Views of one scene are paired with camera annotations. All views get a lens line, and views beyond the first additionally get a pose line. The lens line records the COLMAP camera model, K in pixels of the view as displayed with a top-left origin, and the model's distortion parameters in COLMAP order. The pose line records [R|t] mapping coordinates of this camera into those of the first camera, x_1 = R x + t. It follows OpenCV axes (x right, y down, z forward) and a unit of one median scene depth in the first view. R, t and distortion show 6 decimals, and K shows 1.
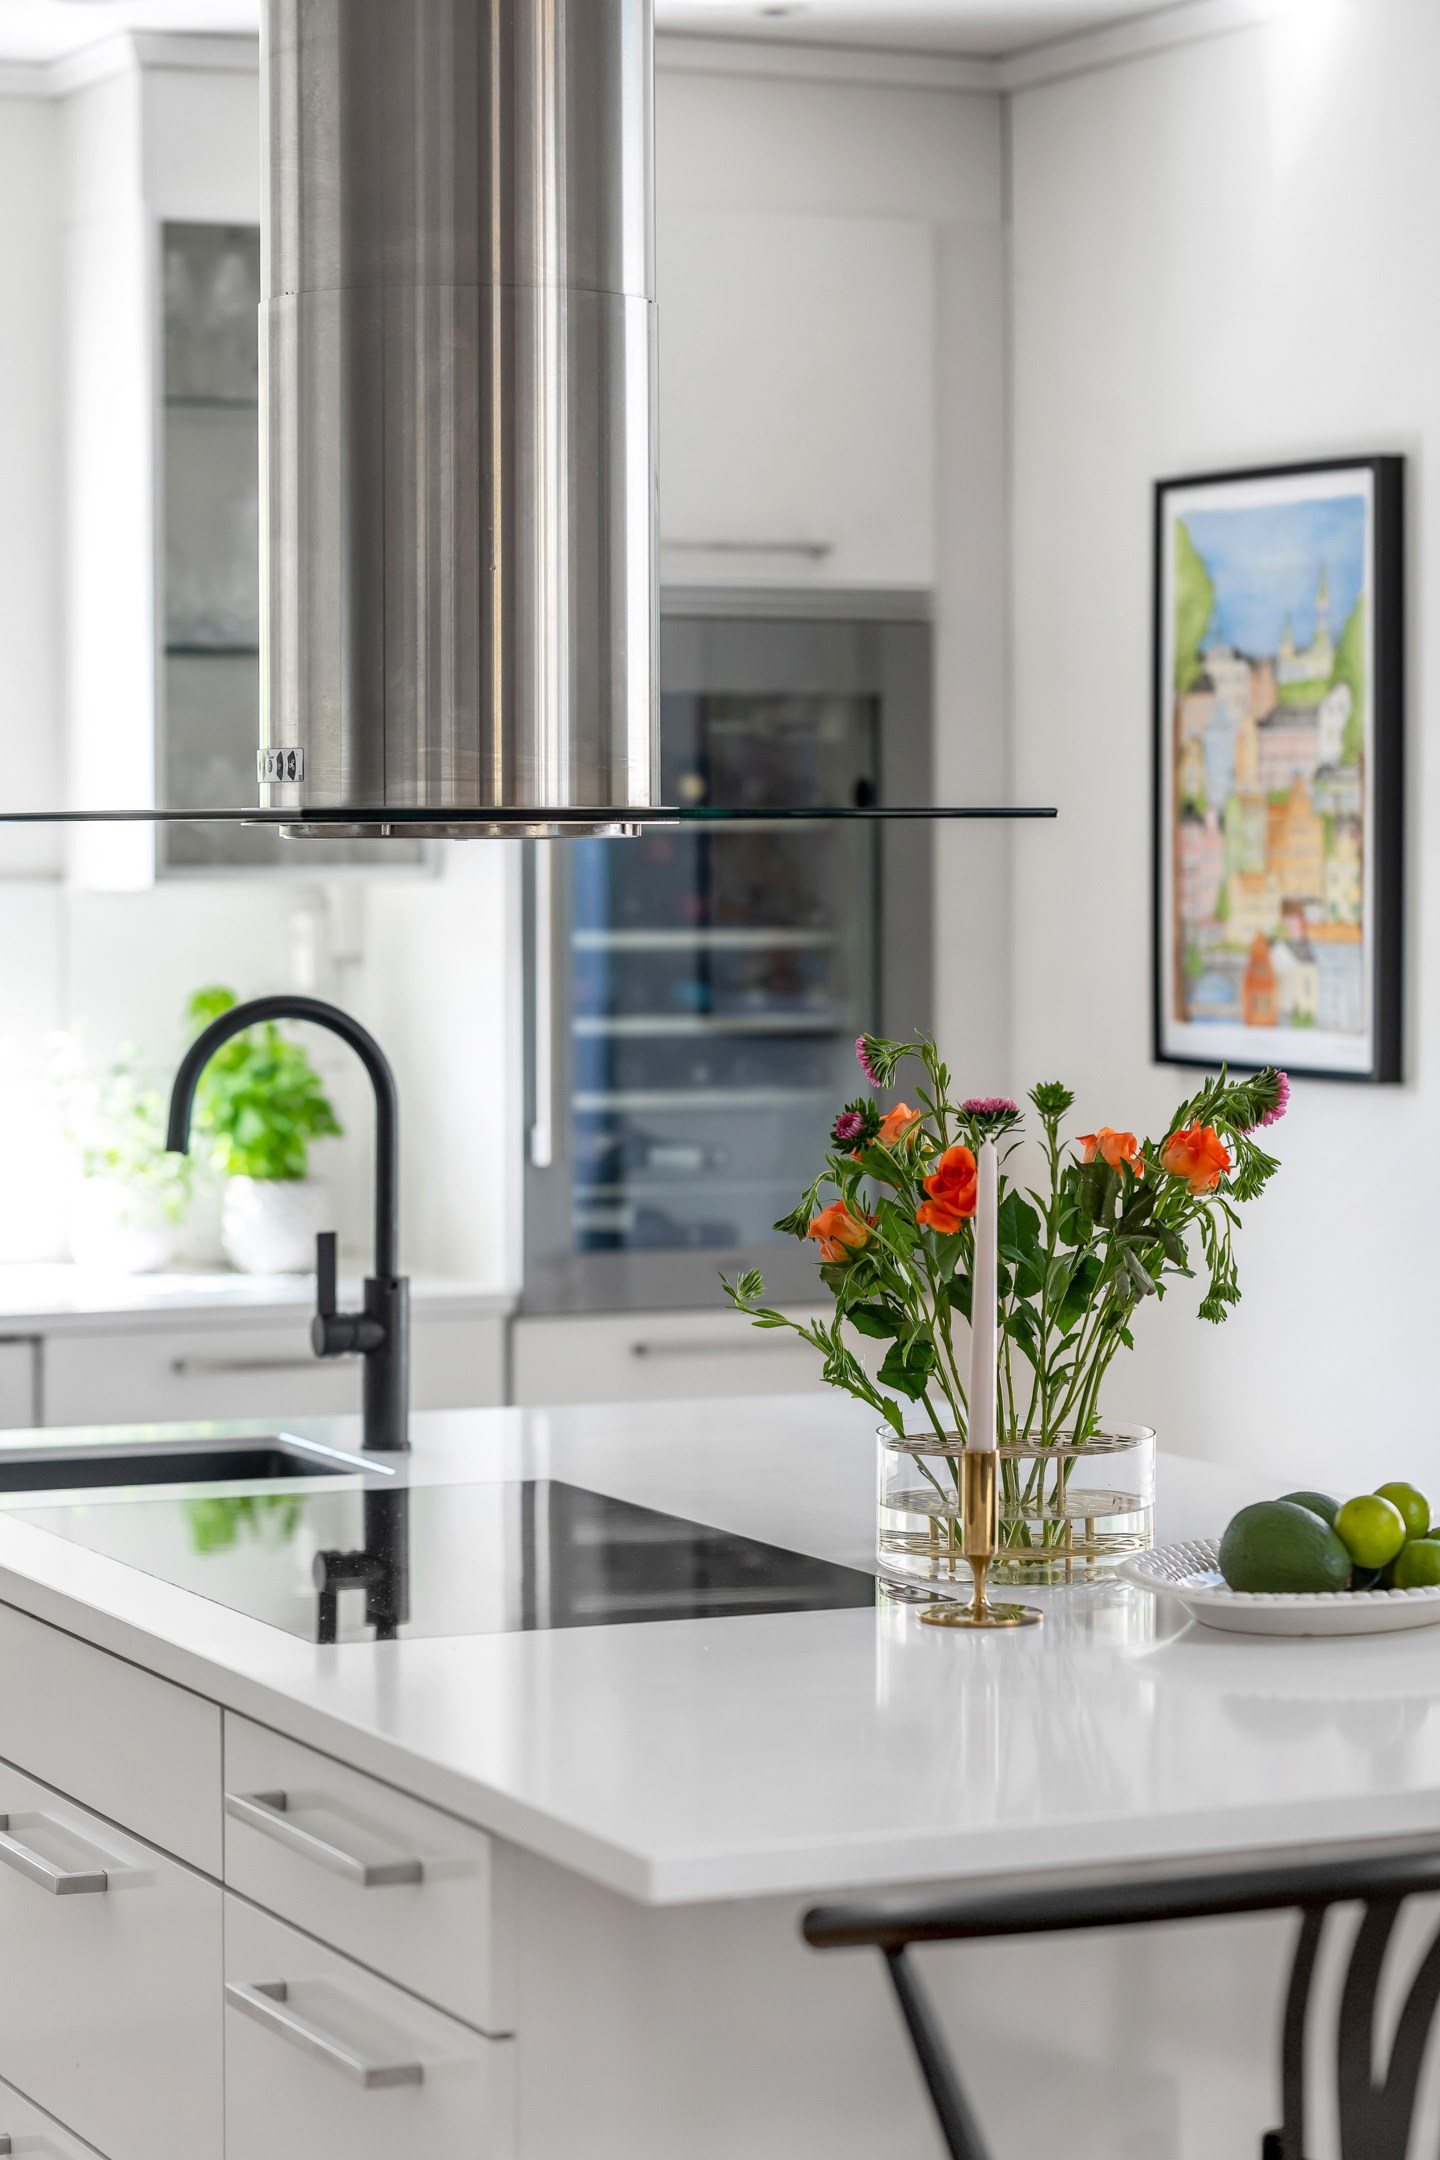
lens RADIAL K [[5240.9, 0, 723.8], [0, 5240.9, 1069.8], [0, 0, 1]] dist [0.024103, 0.000000]
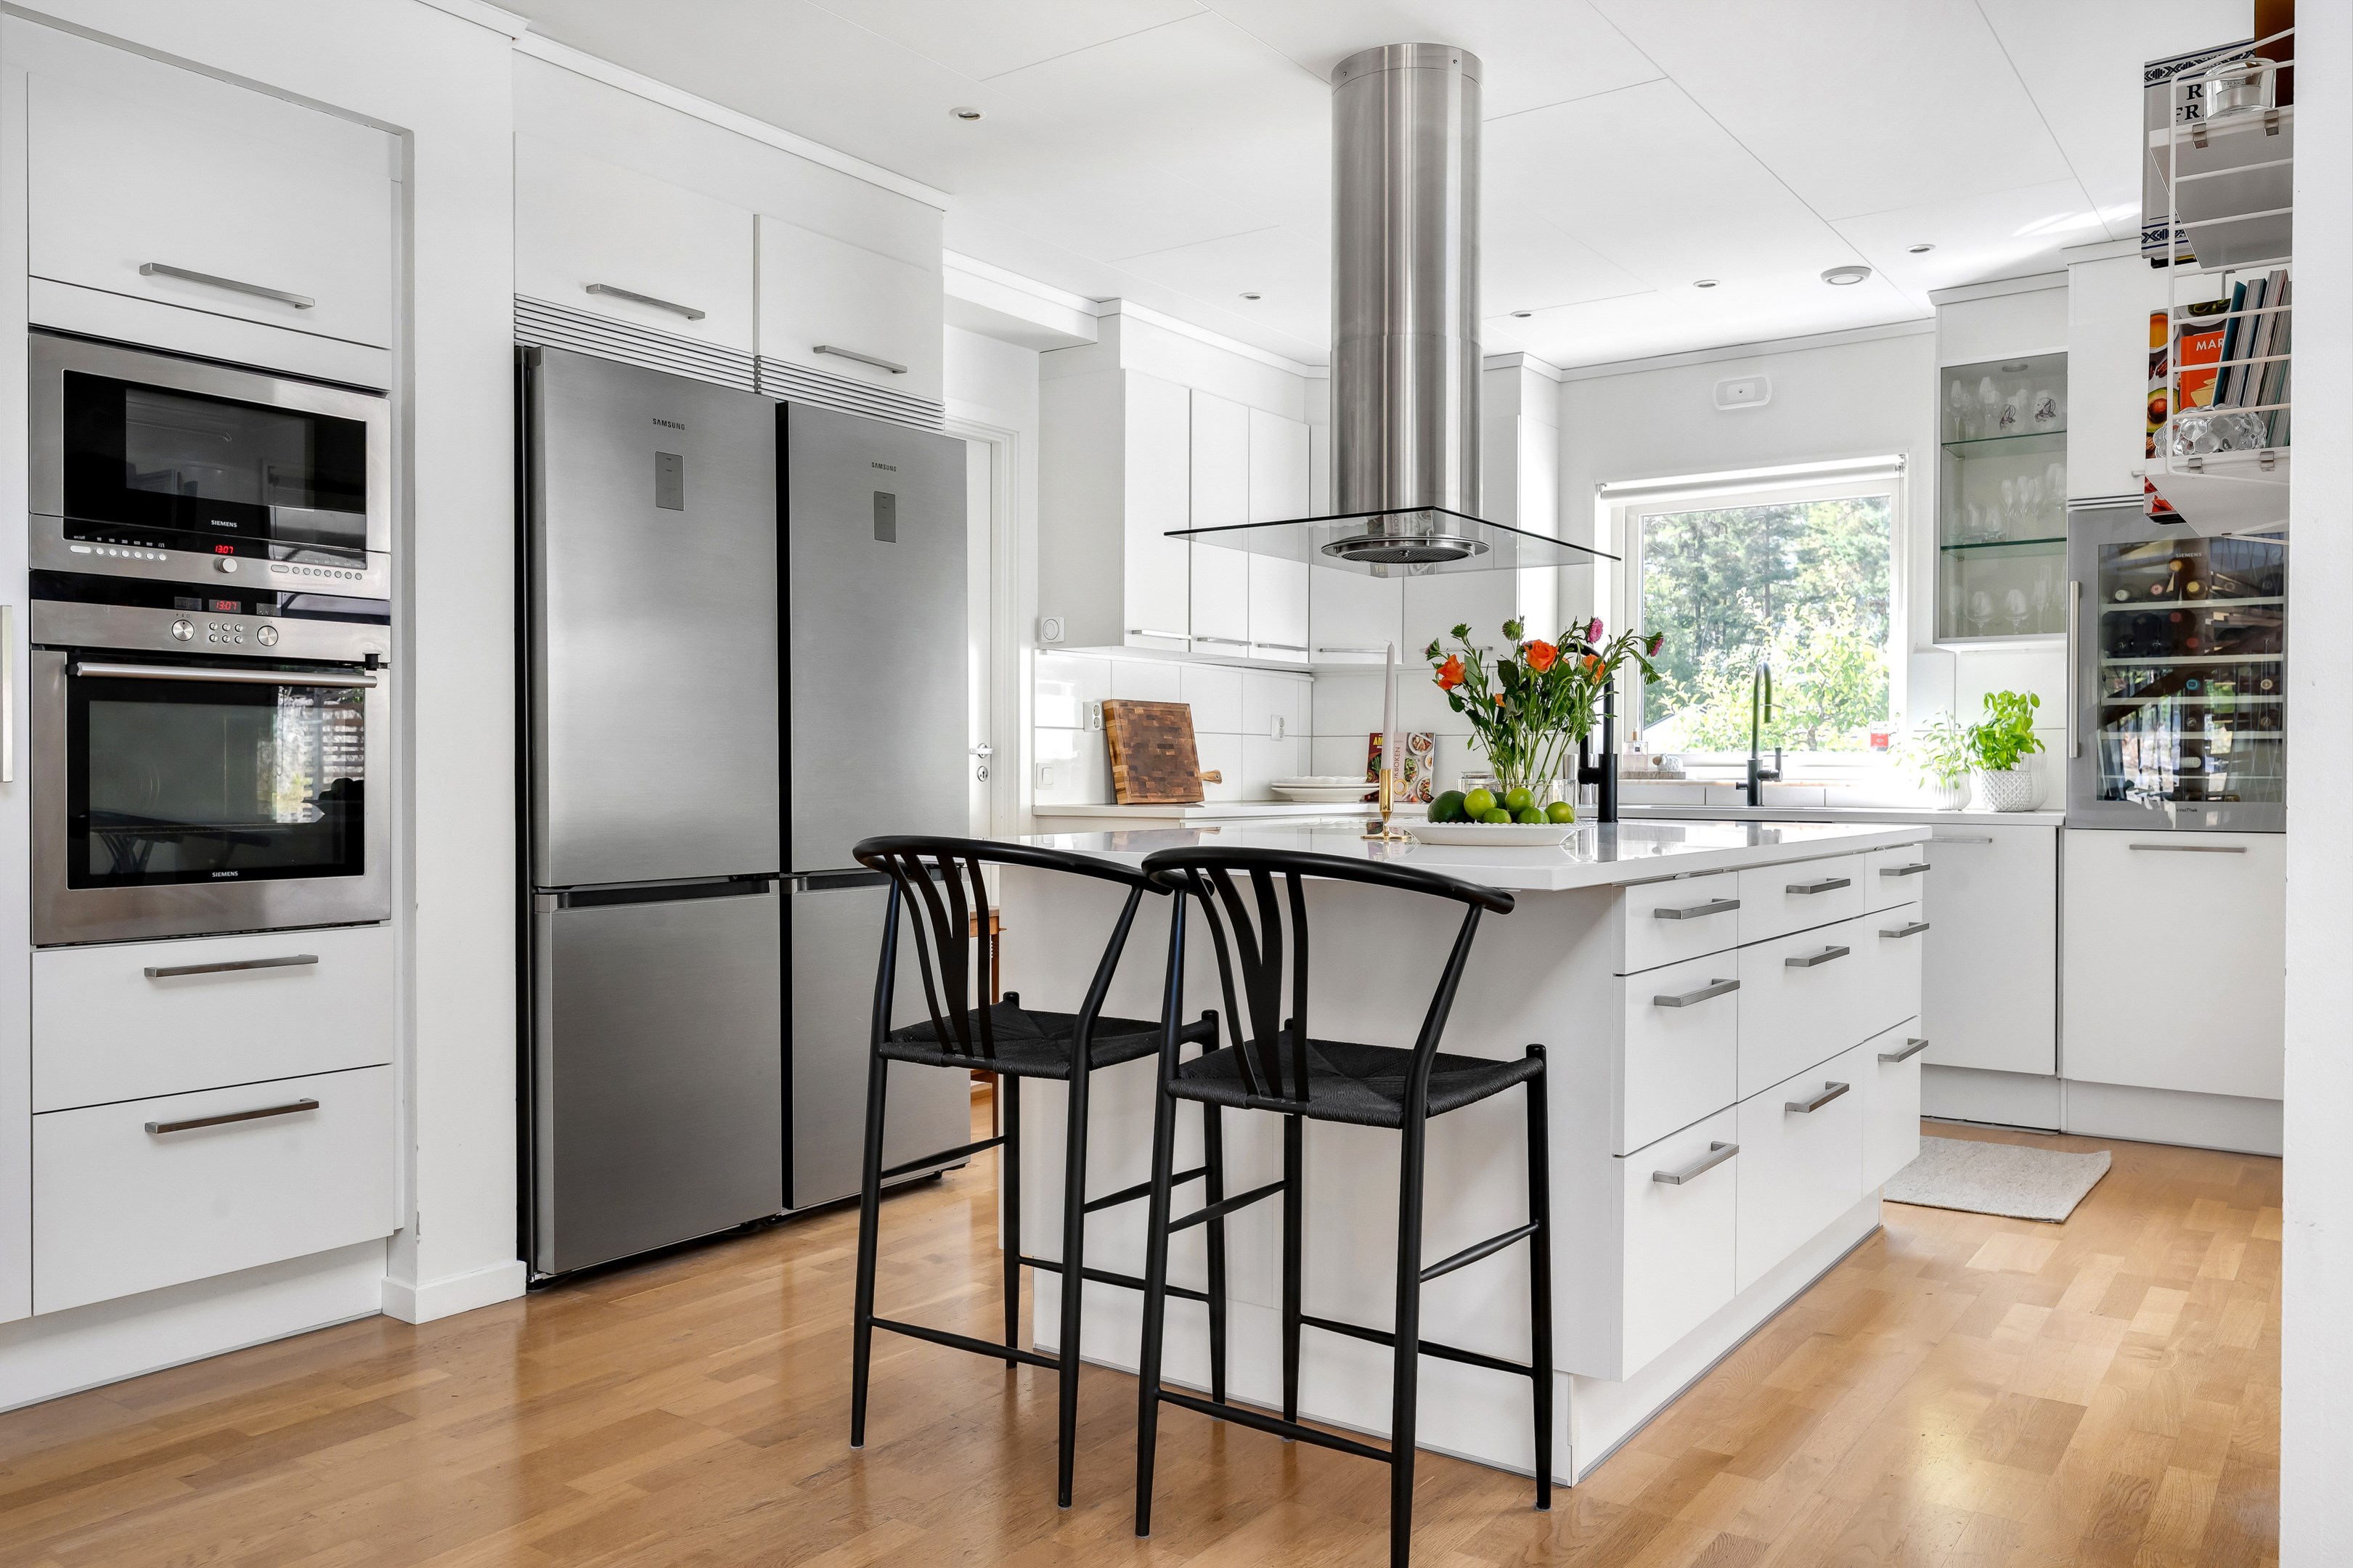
lens RADIAL K [[1754.6, 0, 1176.4], [0, 1754.6, 794.7], [0, 0, 1]] dist [0.018276, -0.003685]
pose [[0.494570, 0.016251, -0.868986, 0.570120], [-0.047590, 0.998832, -0.008405, 0.076660], [0.867834, 0.045512, 0.494765, 0.405526]]
